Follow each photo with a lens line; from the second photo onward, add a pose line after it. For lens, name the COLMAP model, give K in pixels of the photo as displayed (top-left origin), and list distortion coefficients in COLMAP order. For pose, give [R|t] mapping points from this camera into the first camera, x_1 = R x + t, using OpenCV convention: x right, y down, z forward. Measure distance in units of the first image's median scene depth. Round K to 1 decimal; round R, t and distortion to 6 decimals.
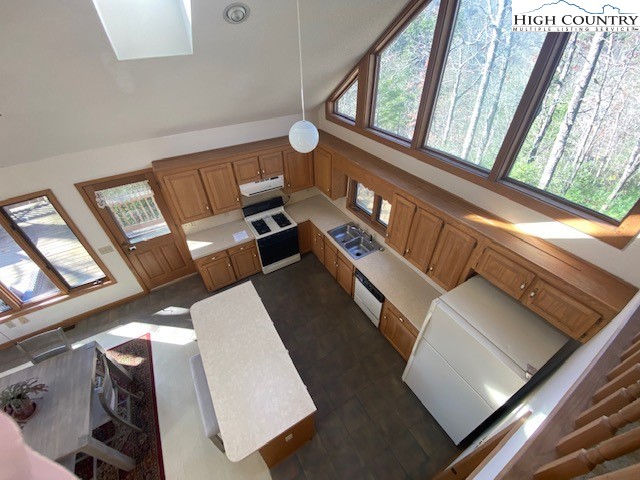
lens RADIAL K [[260.8, 0, 320.0], [0, 260.8, 240.0], [0, 0, 1]] dist [-0.003438, -0.000524]
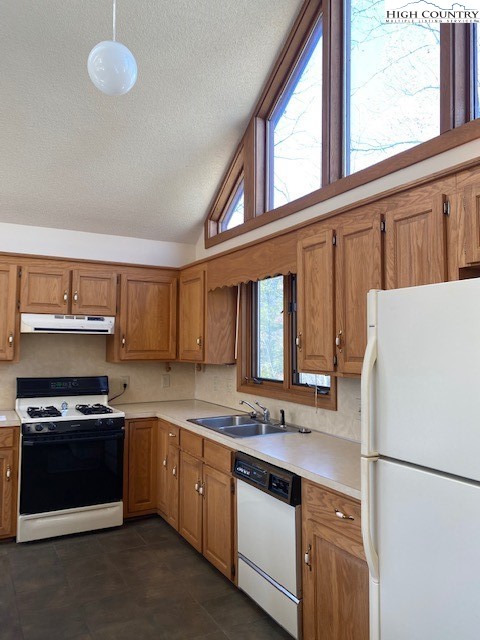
lens RADIAL K [[499.9, 0, 241.4], [0, 499.9, 307.8], [0, 0, 1]] dist [0.005829, 0.000113]
pose [[0.999132, 0.018160, -0.037494, 0.163977], [-0.038995, 0.724424, -0.688251, 0.454165], [0.014663, 0.689115, 0.724503, 0.287835]]
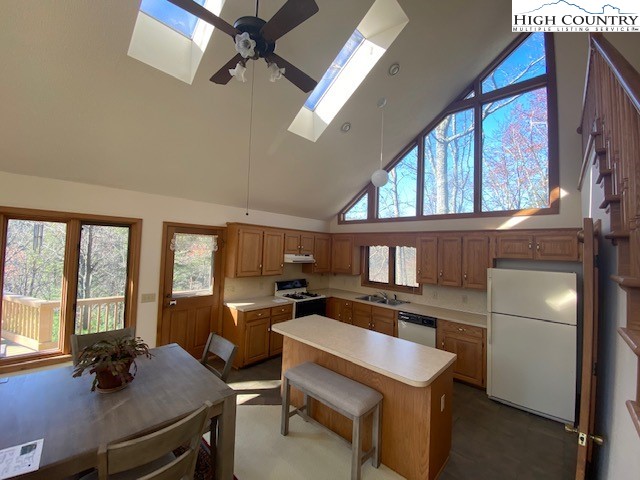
lens RADIAL K [[260.8, 0, 320.0], [0, 260.8, 240.0], [0, 0, 1]] dist [-0.003438, -0.000524]
pose [[0.957631, 0.062837, 0.281058, -0.503534], [0.138324, 0.755619, -0.640240, 0.534175], [-0.252603, 0.651991, 0.714912, 0.070856]]
